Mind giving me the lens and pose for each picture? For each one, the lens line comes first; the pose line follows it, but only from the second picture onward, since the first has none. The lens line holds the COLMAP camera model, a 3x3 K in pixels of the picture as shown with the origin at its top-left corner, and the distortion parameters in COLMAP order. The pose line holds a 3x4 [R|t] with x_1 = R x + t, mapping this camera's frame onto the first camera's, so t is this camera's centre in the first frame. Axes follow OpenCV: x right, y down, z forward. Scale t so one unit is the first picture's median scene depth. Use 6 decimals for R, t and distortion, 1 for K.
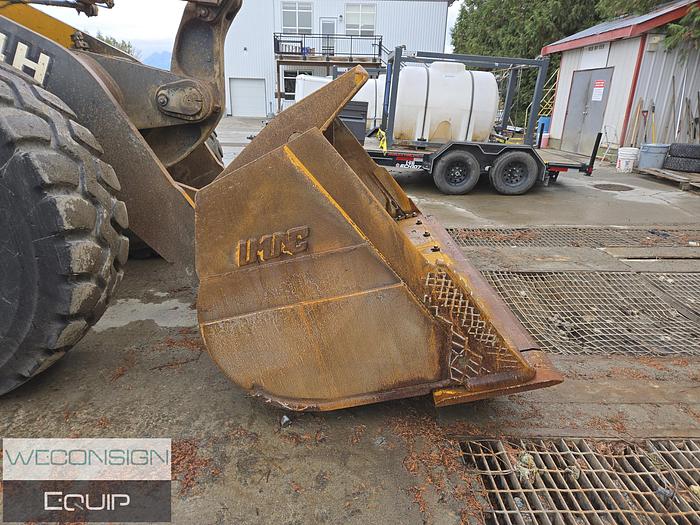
lens RADIAL K [[465.3, 0, 342.8], [0, 465.3, 260.6], [0, 0, 1]] dist [0.078384, -0.069428]
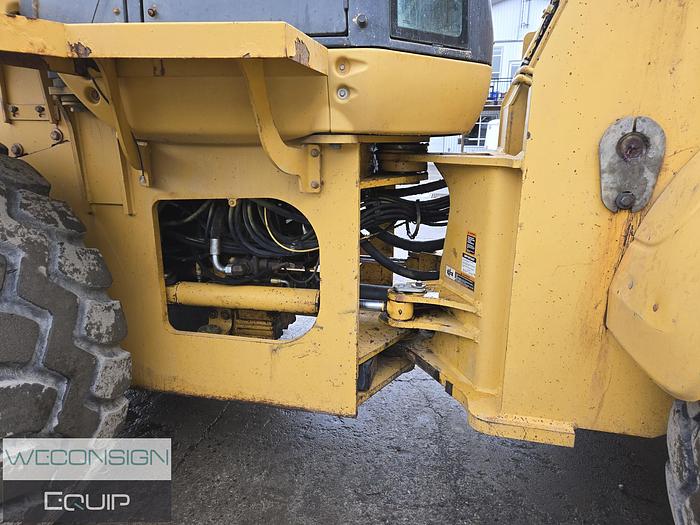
lens RADIAL K [[464.2, 0, 351.8], [0, 464.2, 259.5], [0, 0, 1]] dist [0.081003, -0.071508]
pose [[0.971680, 0.041308, -0.232662, -1.169605], [-0.061041, 0.995062, -0.078261, -0.188973], [0.228280, 0.090246, 0.969404, 0.327707]]
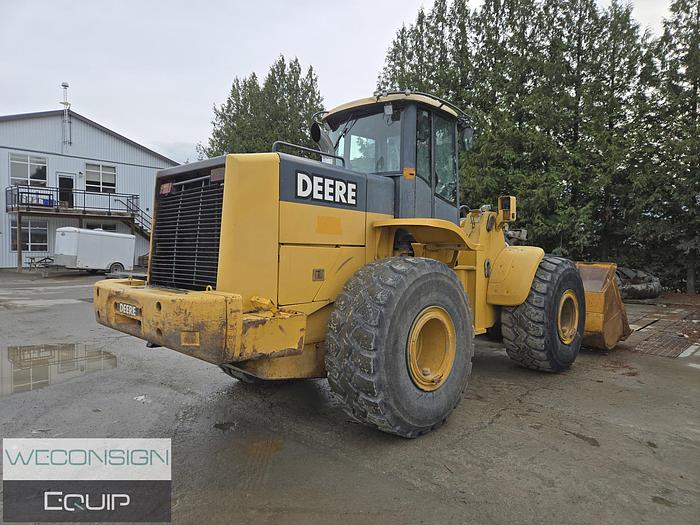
lens RADIAL K [[464.2, 0, 351.8], [0, 464.2, 259.5], [0, 0, 1]] dist [0.081003, -0.071508]
pose [[0.706067, -0.032003, 0.707421, -3.103011], [0.232880, 0.953908, -0.189280, -0.096002], [-0.668757, 0.298389, 0.680976, -0.293848]]
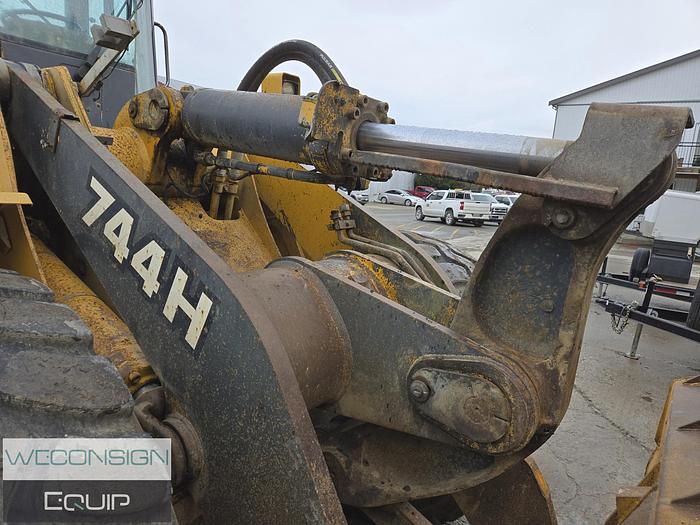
lens RADIAL K [[465.4, 0, 349.3], [0, 465.4, 260.3], [0, 0, 1]] dist [0.080337, -0.072682]
pose [[0.802770, 0.138955, -0.579873, -0.198736], [-0.248724, 0.961861, -0.113840, -0.391083], [0.541939, 0.235616, 0.806714, 0.587199]]
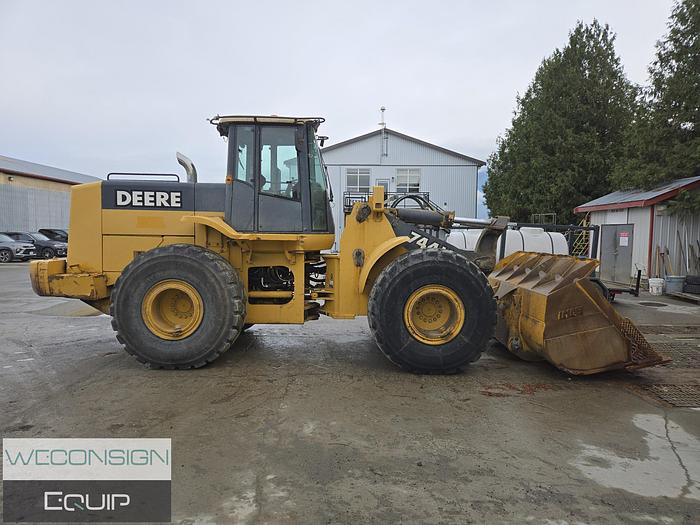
lens RADIAL K [[464.1, 0, 345.6], [0, 464.1, 260.2], [0, 0, 1]] dist [0.083986, -0.075412]
pose [[0.999704, -0.011412, -0.021472, -1.034060], [0.005196, 0.962887, -0.269855, 0.309653], [0.023755, 0.269663, 0.962662, -1.420405]]
